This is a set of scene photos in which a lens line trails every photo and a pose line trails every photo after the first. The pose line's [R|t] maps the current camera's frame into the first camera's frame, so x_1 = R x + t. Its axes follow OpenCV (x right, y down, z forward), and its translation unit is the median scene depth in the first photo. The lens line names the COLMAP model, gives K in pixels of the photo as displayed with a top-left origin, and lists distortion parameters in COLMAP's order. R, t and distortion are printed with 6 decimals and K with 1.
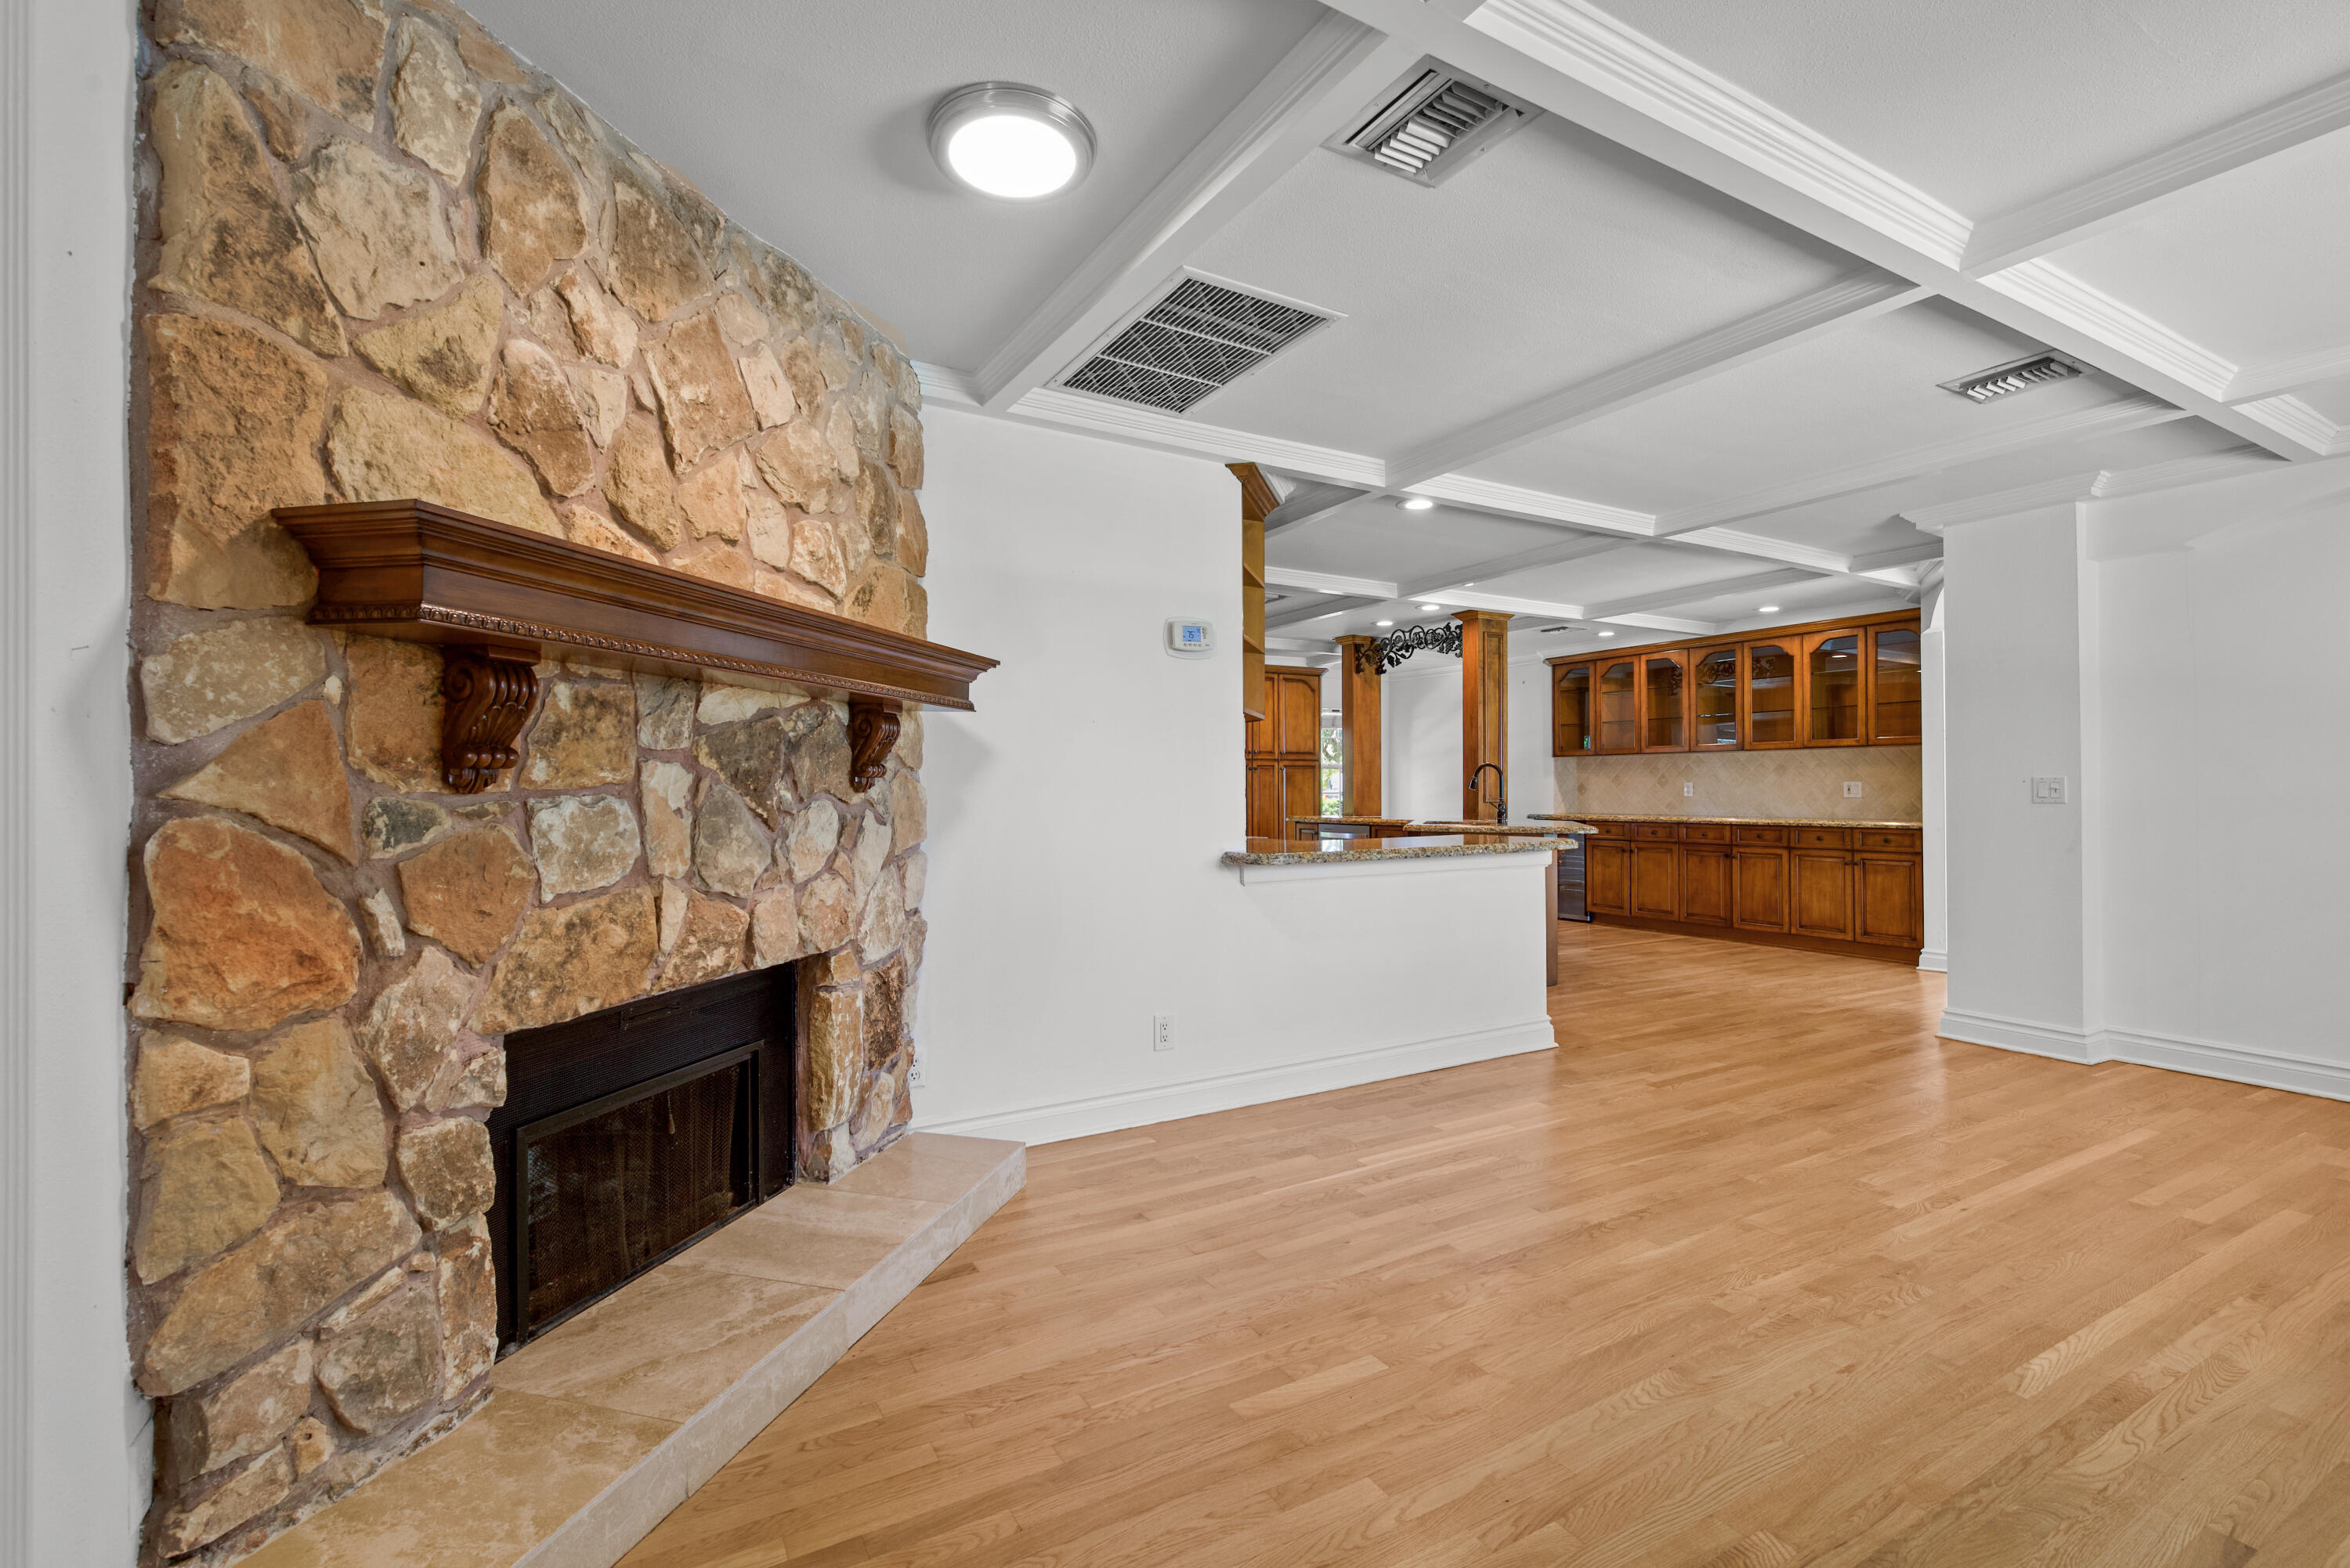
lens RADIAL K [[1032.1, 0, 1171.5], [0, 1032.1, 786.3], [0, 0, 1]] dist [0.001791, -0.000432]
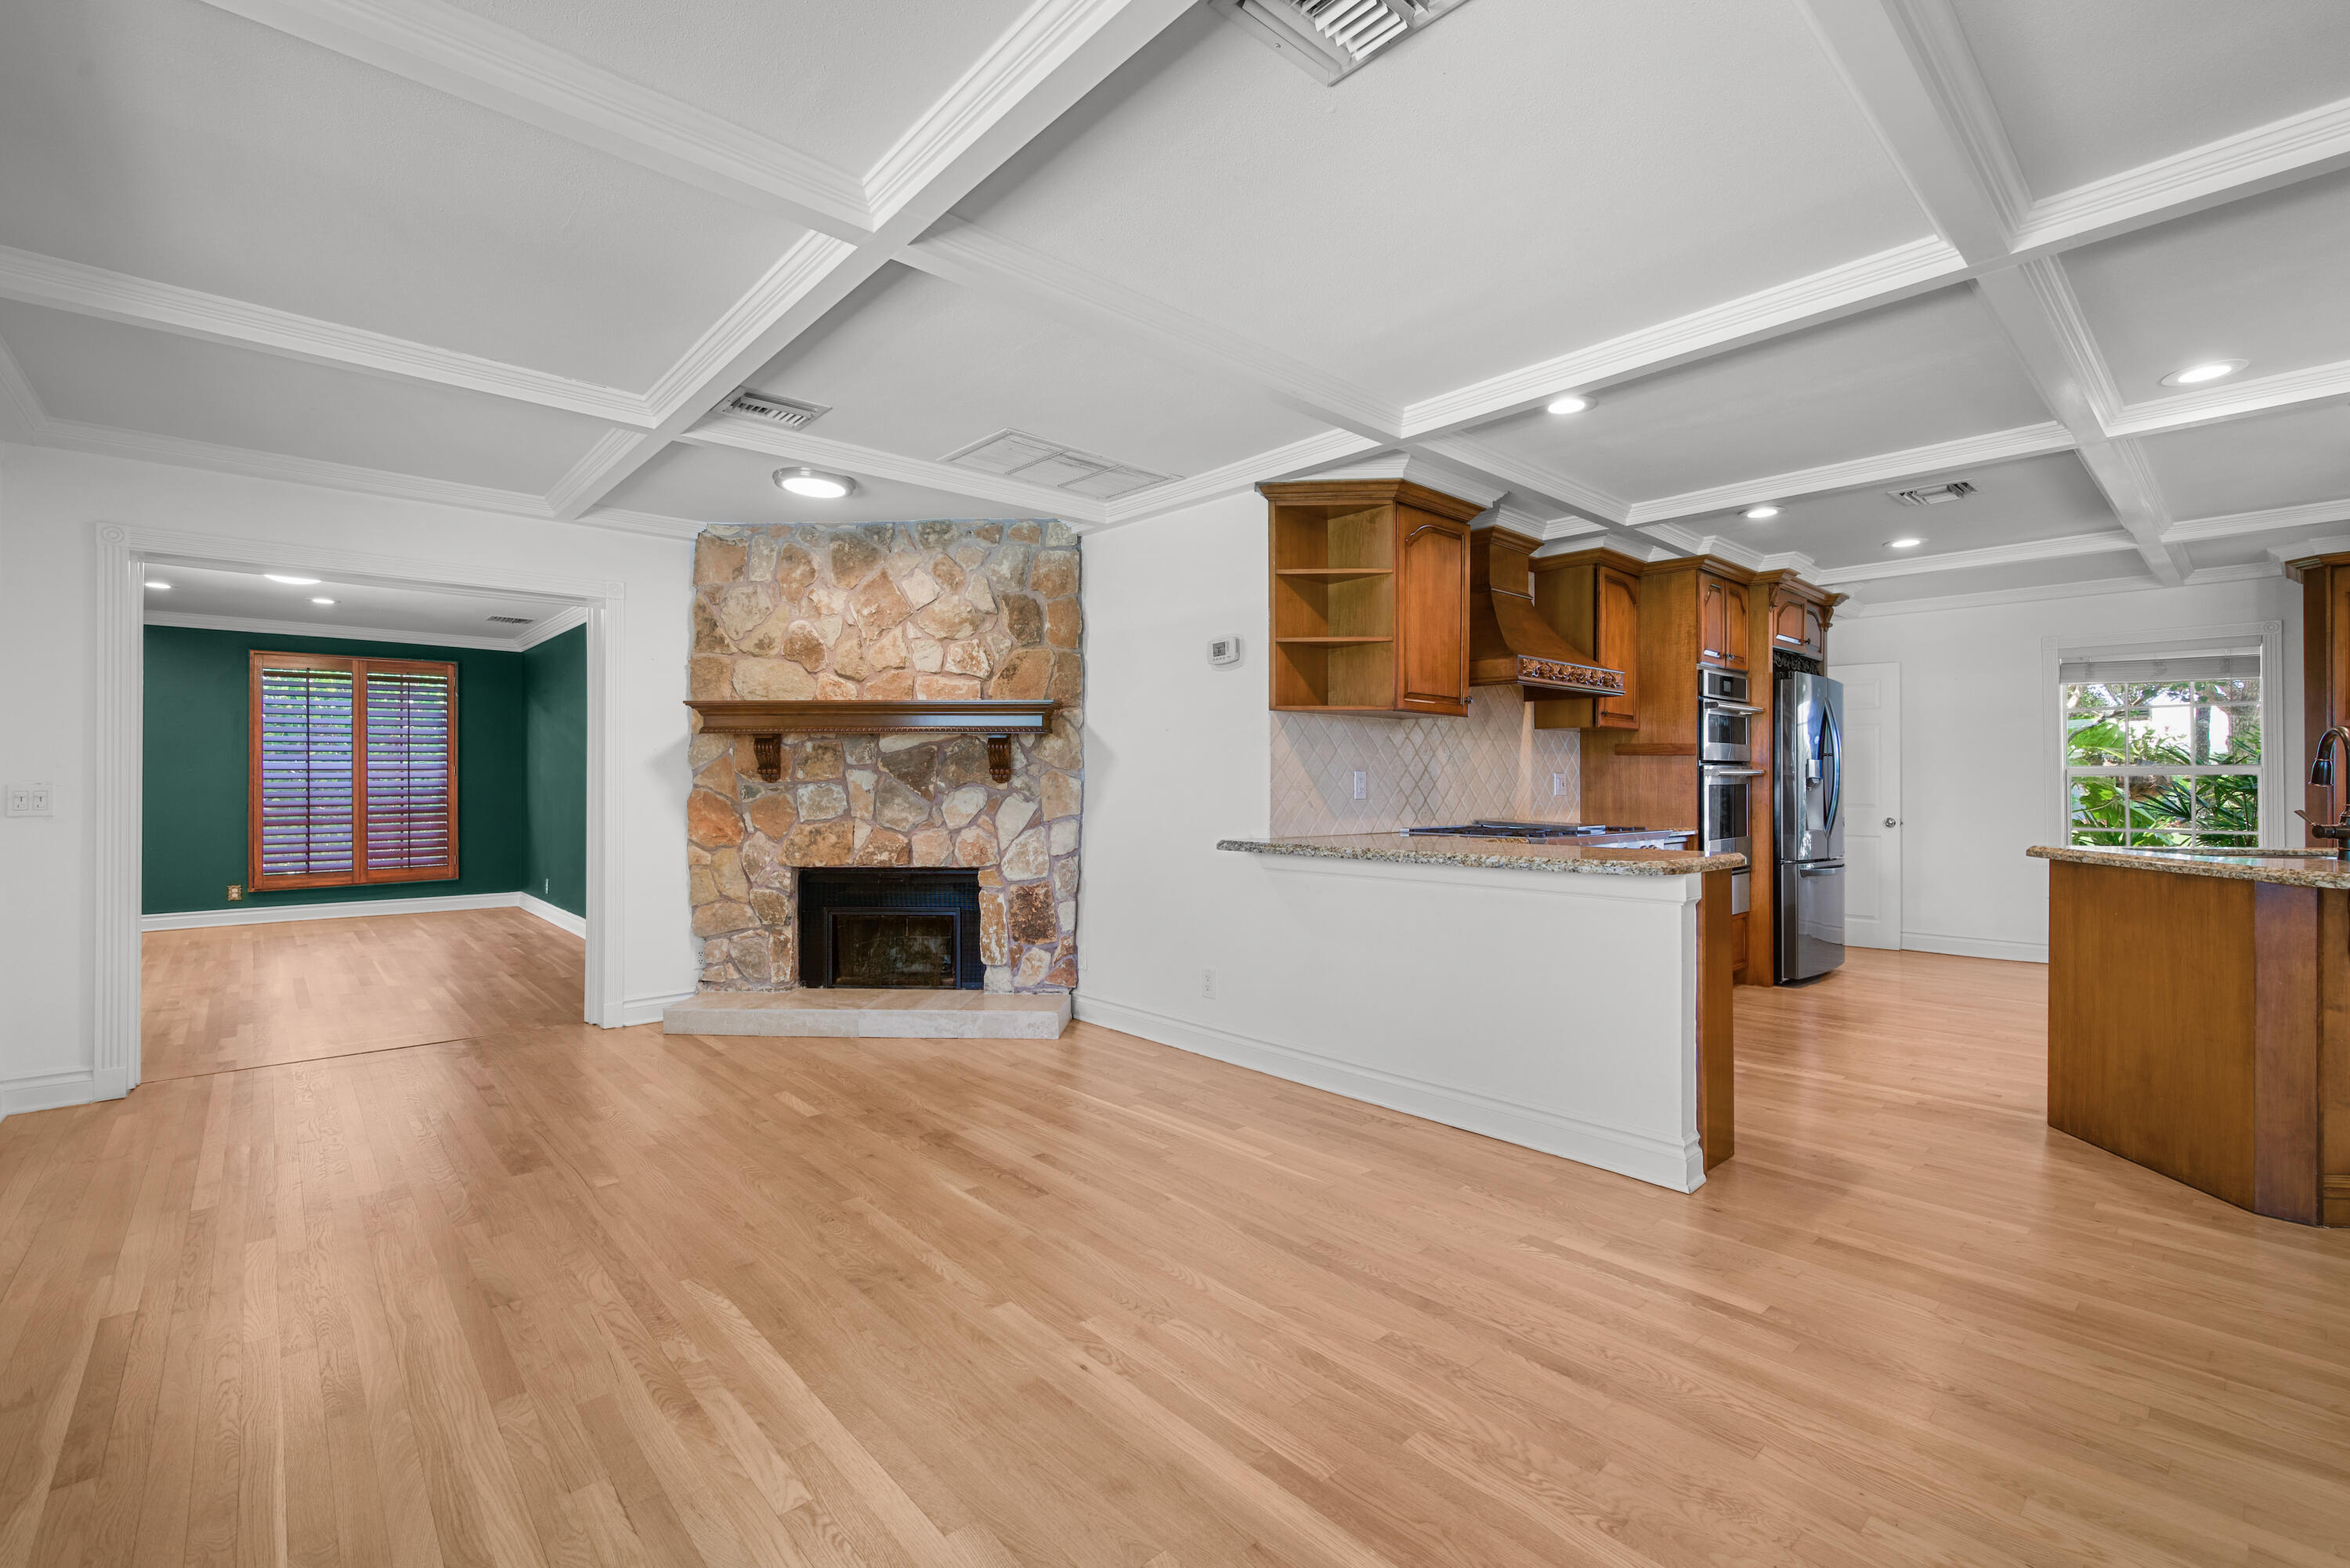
lens RADIAL K [[1016.6, 0, 1170.4], [0, 1016.6, 780.2], [0, 0, 1]] dist [0.000470, -0.000200]
pose [[0.207704, -0.000803, -0.978191, 2.003244], [0.002456, 0.999997, -0.000299, 0.003159], [0.978189, -0.002340, 0.207705, 1.243920]]
